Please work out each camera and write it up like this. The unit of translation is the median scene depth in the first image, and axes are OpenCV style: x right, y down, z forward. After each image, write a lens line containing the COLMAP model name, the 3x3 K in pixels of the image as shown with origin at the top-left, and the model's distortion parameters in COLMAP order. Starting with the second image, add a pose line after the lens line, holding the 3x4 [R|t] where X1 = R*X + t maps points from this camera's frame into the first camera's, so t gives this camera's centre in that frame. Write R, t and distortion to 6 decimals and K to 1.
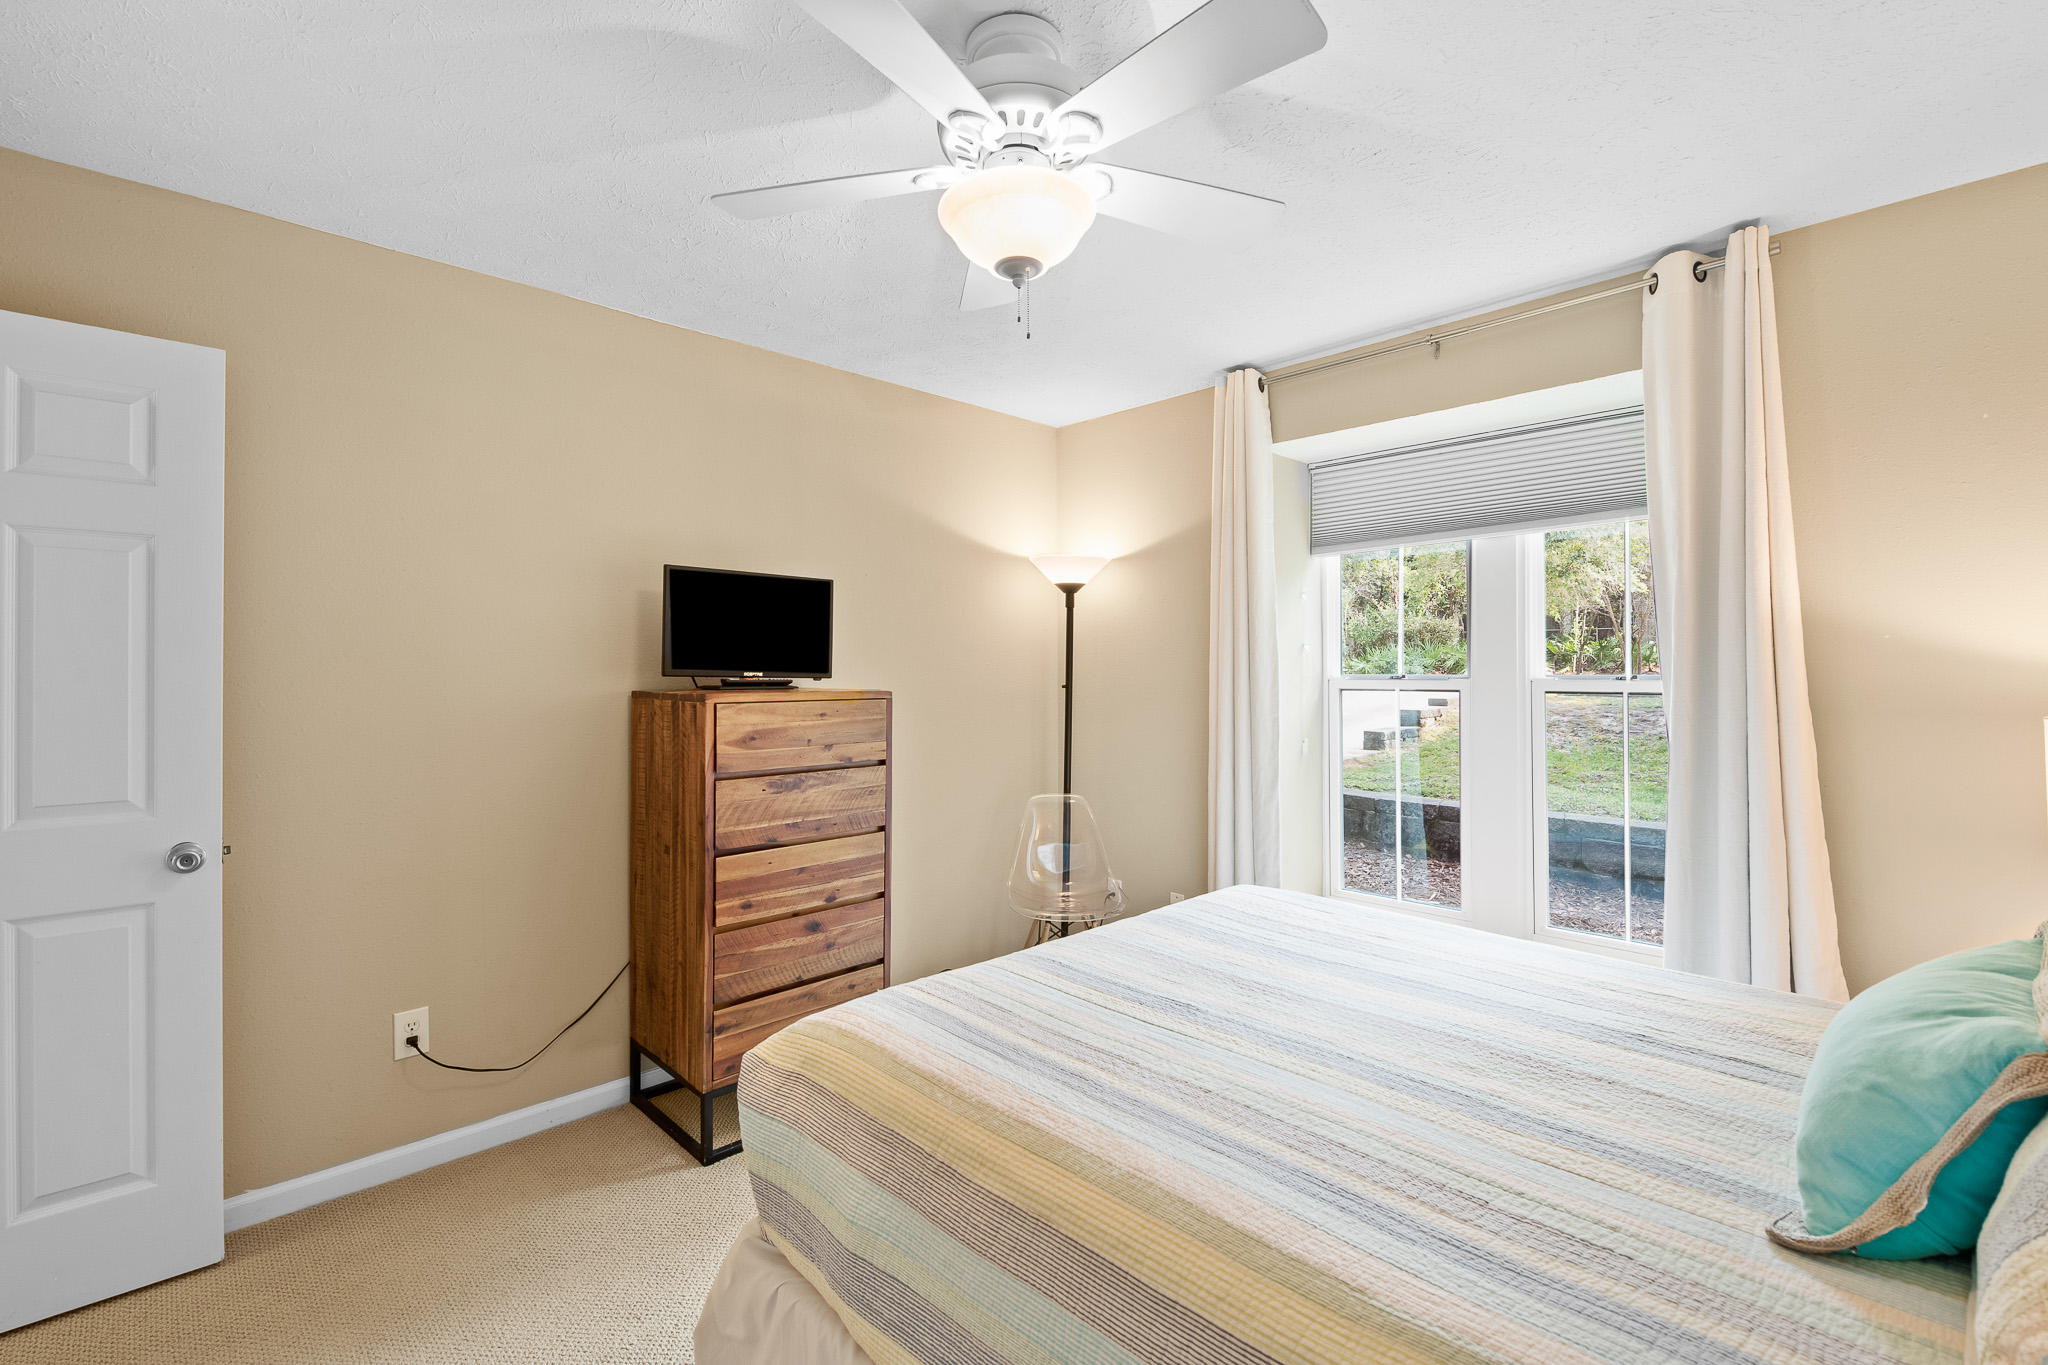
lens RADIAL K [[938.7, 0, 1016.6], [0, 938.7, 658.7], [0, 0, 1]] dist [-0.001151, -0.000391]
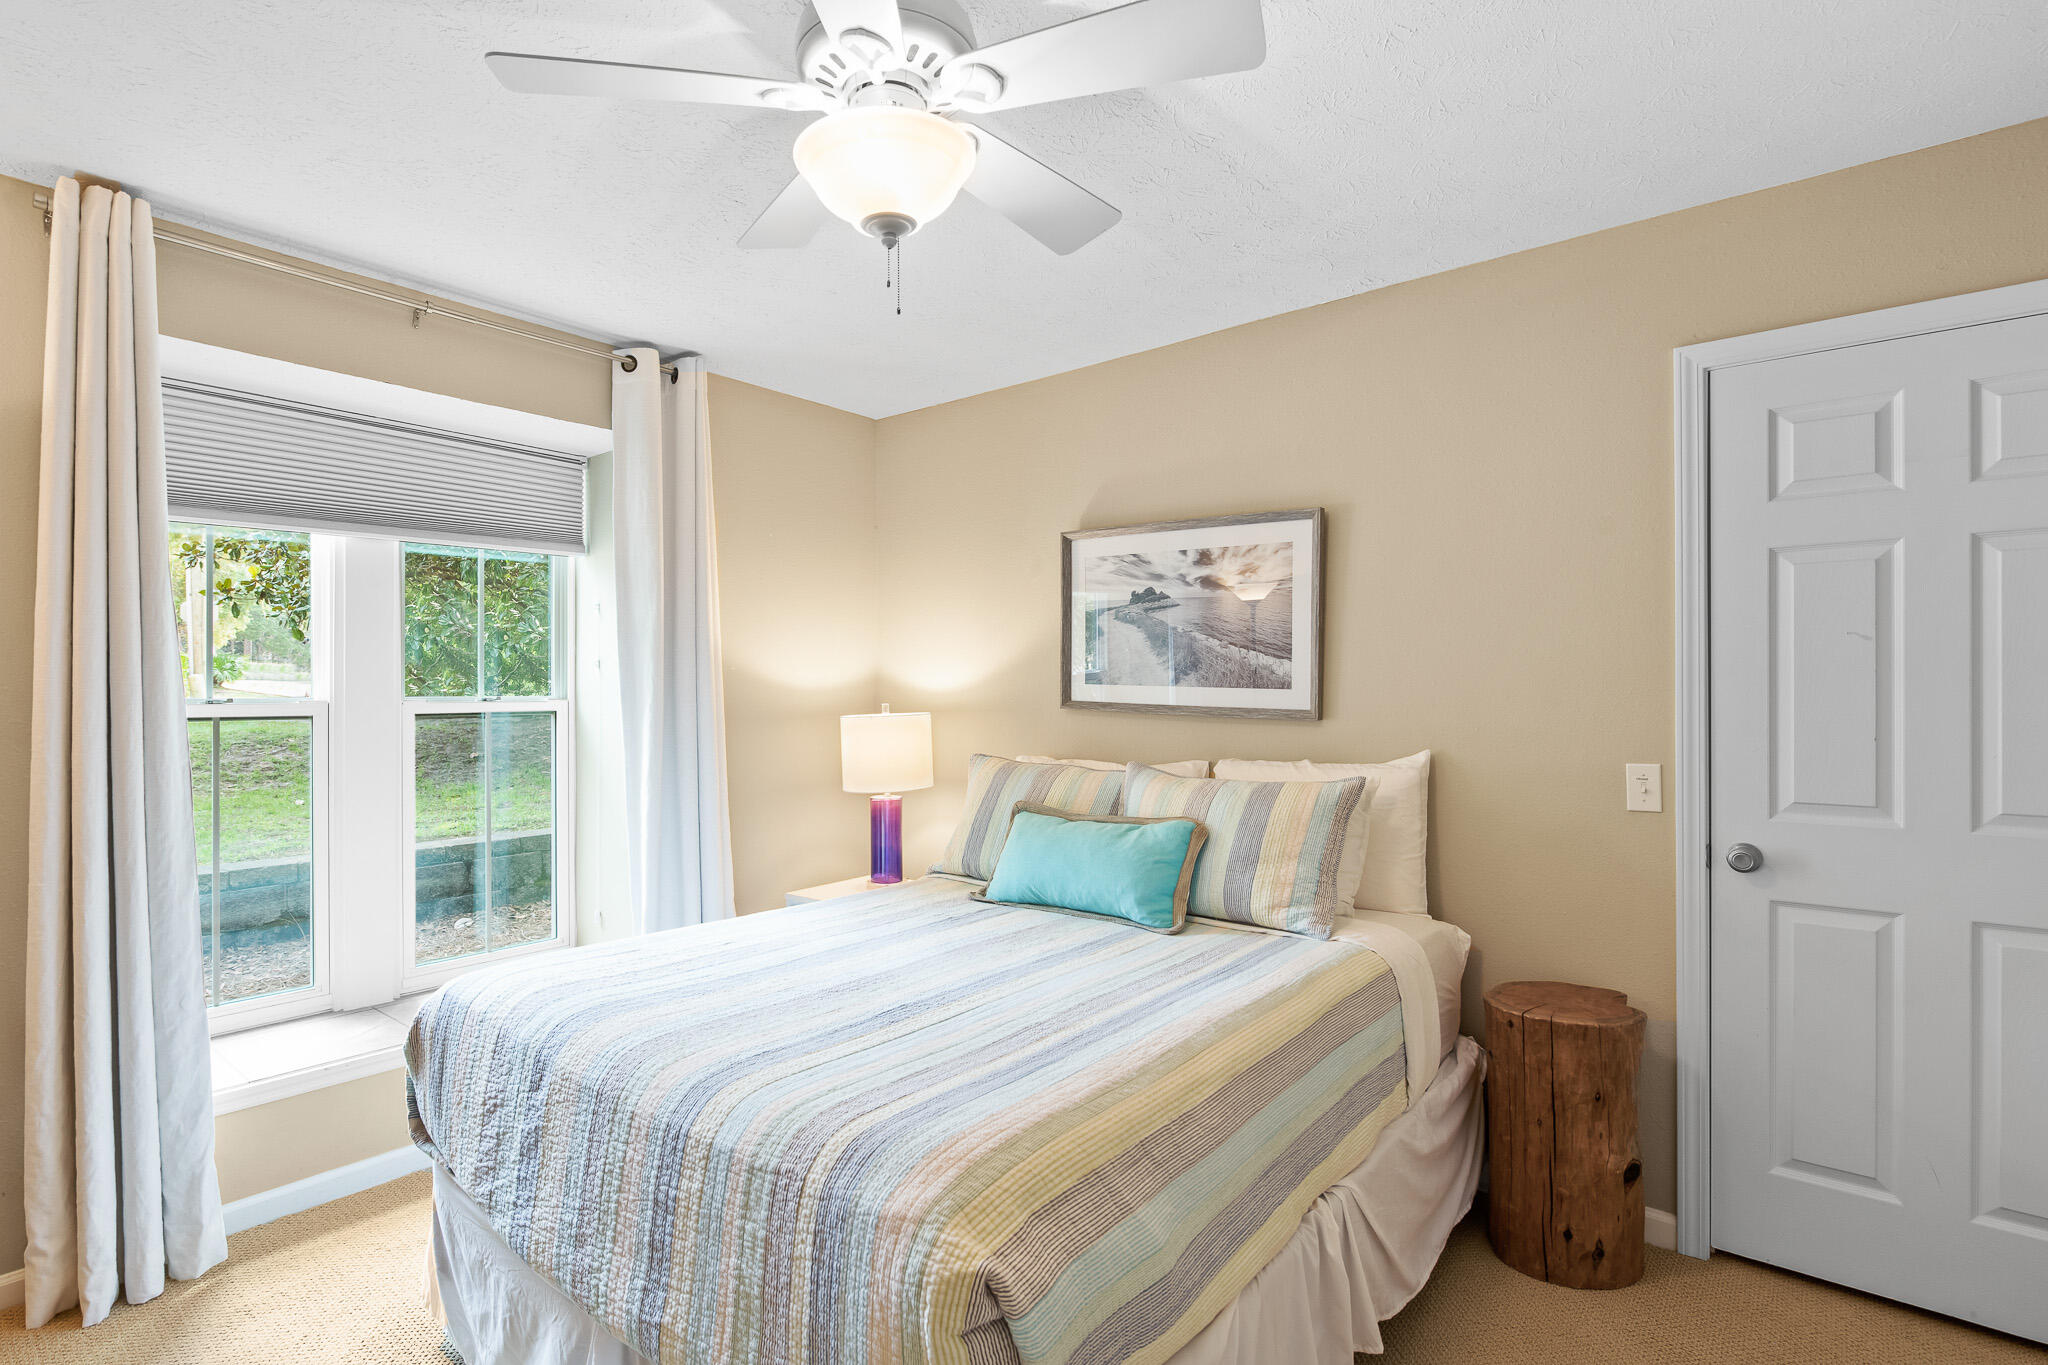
lens RADIAL K [[995.8, 0, 1024.0], [0, 995.8, 682.5], [0, 0, 1]] dist [-0.001629, -0.000327]
pose [[-0.147544, 0.010512, 0.989000, -0.939826], [-0.008529, 0.999893, -0.011900, 0.018485], [-0.989019, -0.010191, -0.147438, 1.028213]]
